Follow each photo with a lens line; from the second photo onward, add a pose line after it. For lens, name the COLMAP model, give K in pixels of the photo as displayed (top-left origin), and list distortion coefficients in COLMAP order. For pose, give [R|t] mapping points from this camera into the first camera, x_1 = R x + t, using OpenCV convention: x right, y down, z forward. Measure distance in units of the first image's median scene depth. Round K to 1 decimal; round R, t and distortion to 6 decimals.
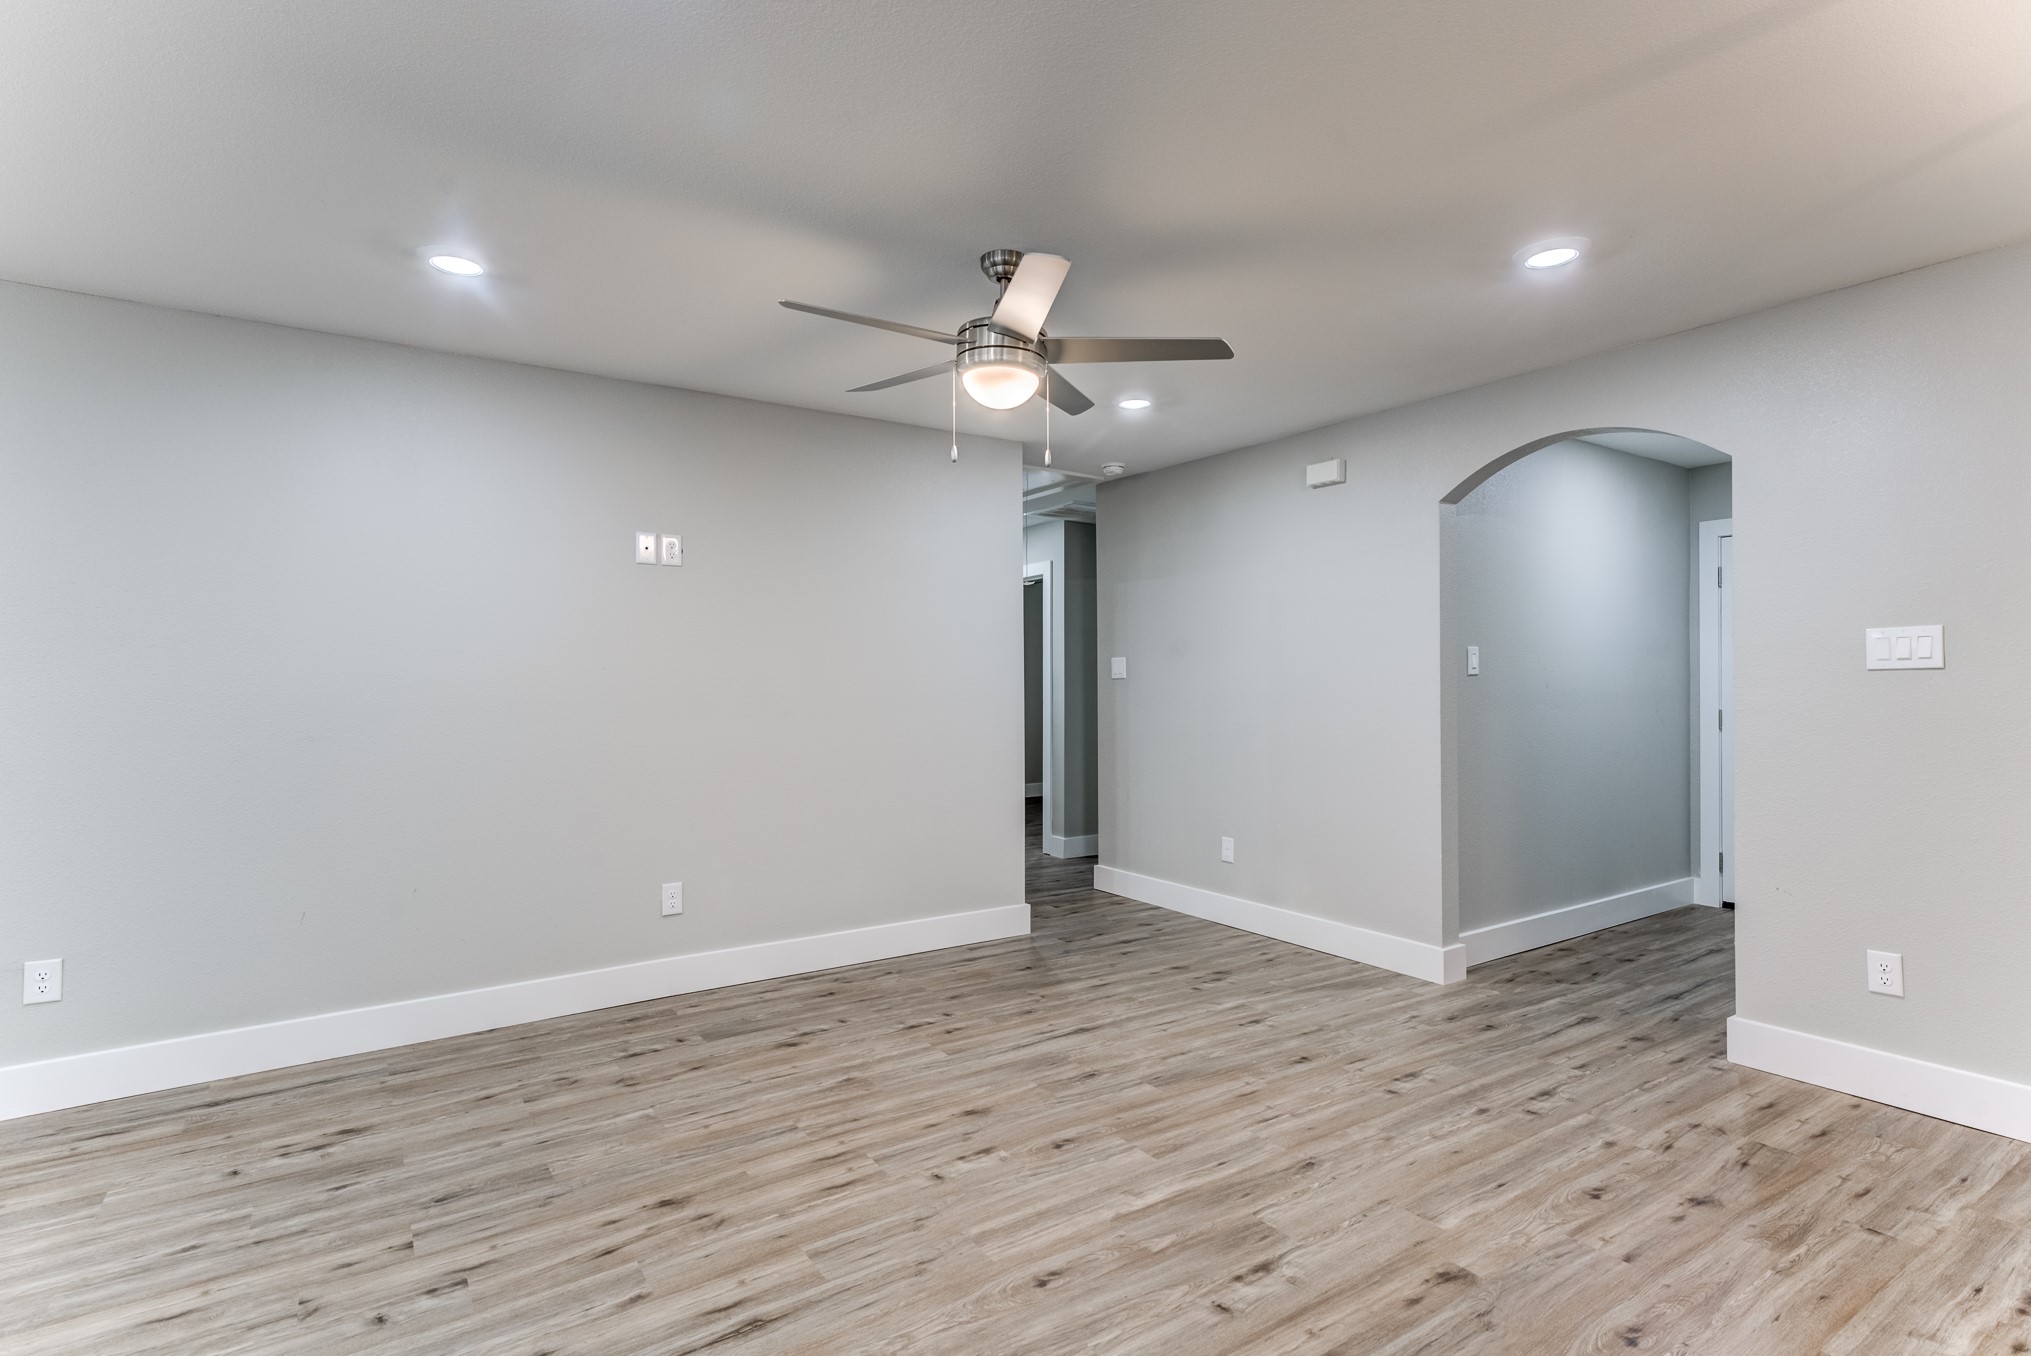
lens RADIAL K [[1009.0, 0, 1011.5], [0, 1009.0, 684.8], [0, 0, 1]] dist [0.001554, 0.000297]
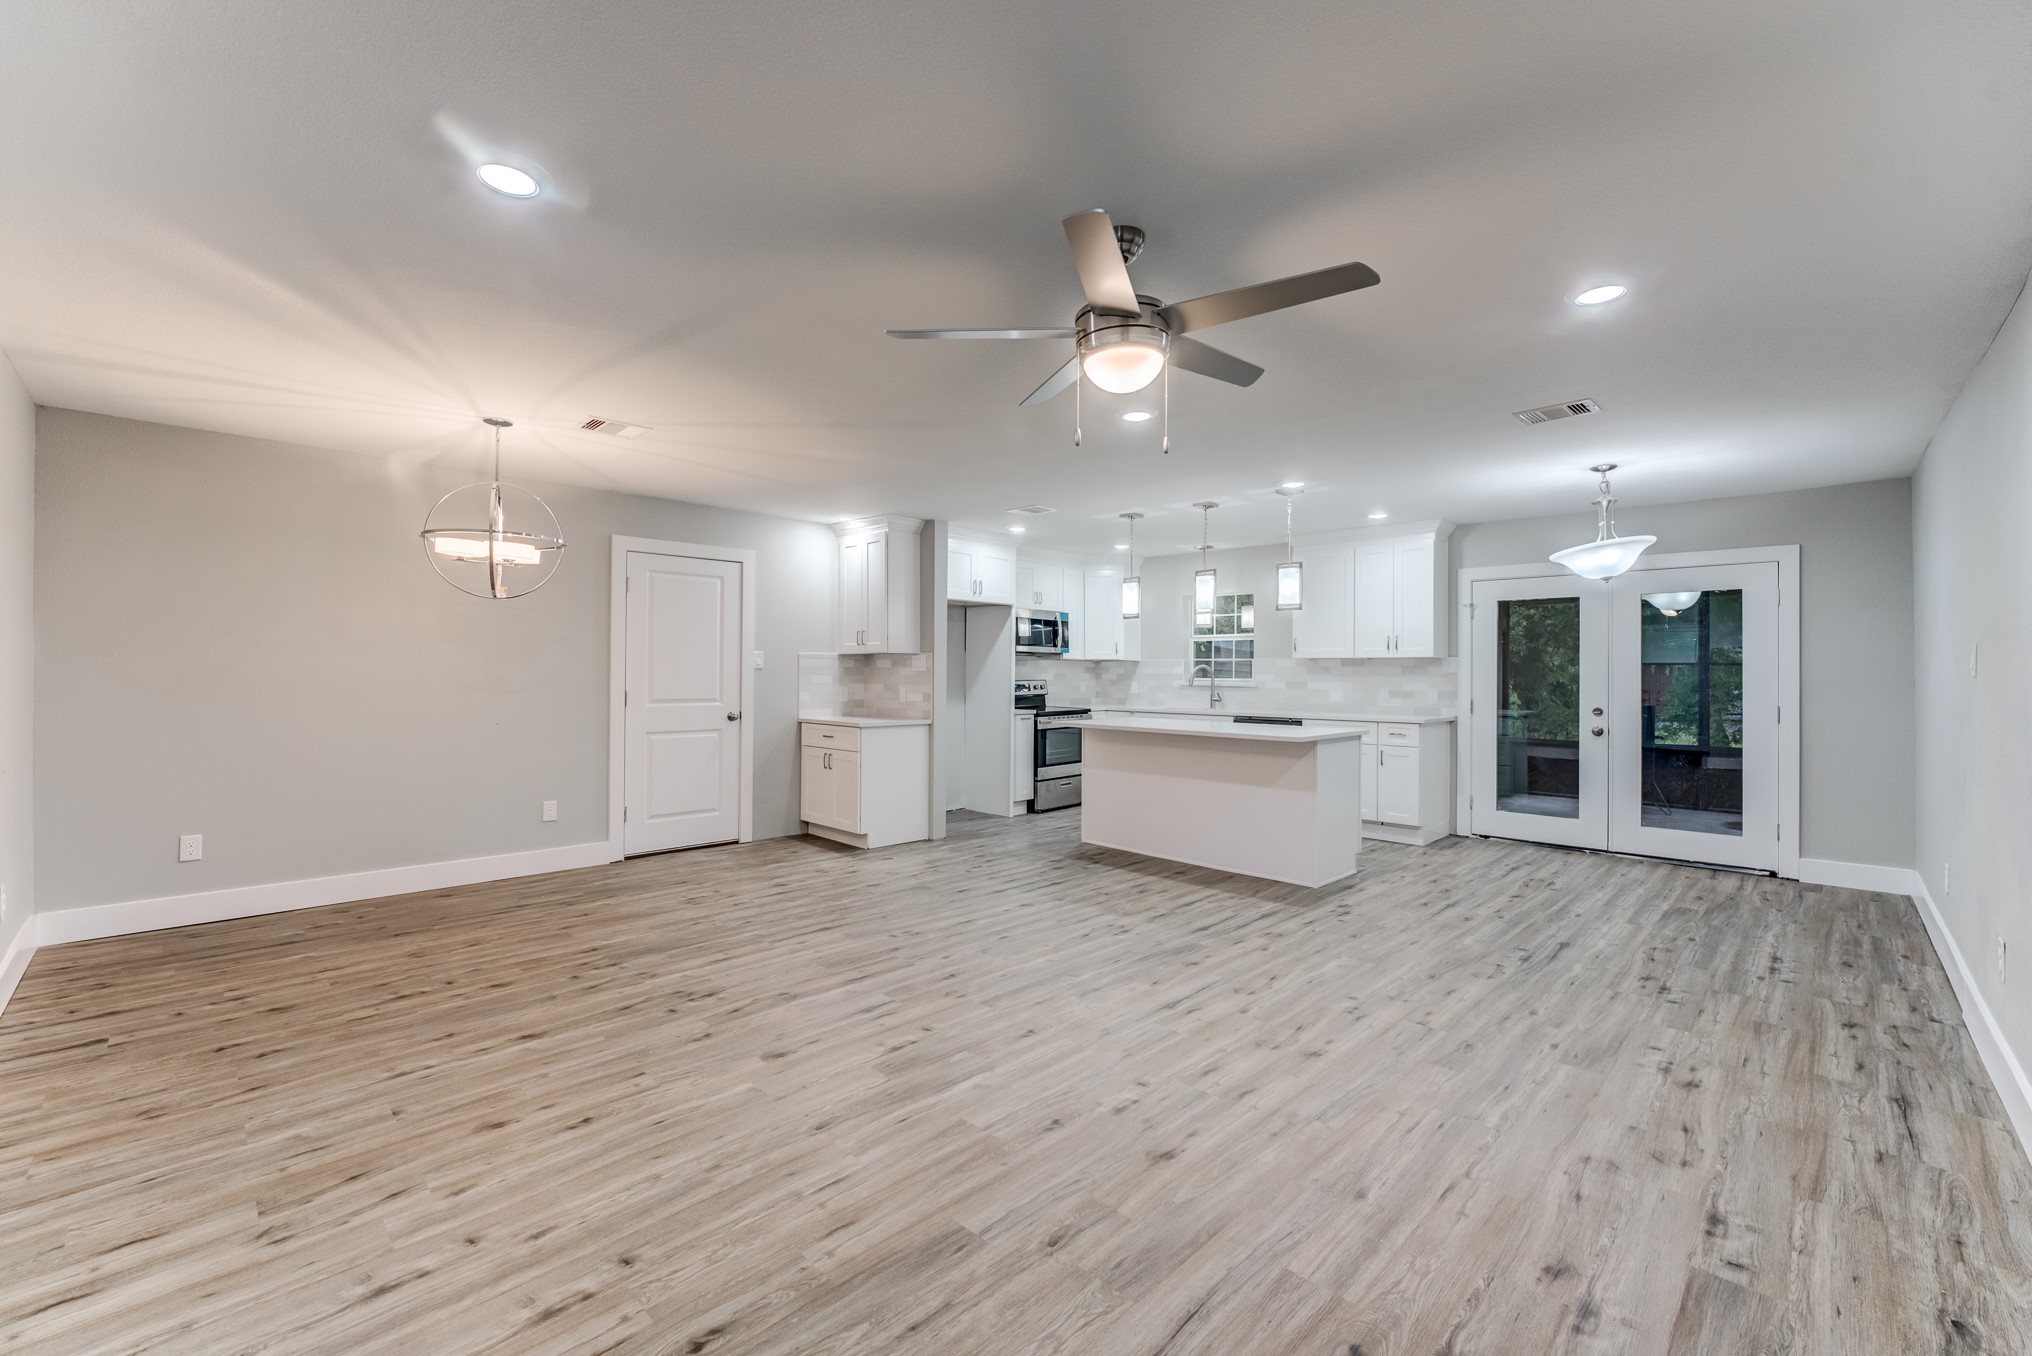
lens RADIAL K [[825.5, 0, 1015.2], [0, 825.5, 672.9], [0, 0, 1]] dist [-0.000294, -0.000015]
pose [[-0.980229, -0.001916, -0.197855, 0.251577], [-0.001450, 0.999996, -0.002503, -0.003428], [0.197859, -0.002167, -0.980228, 1.790411]]
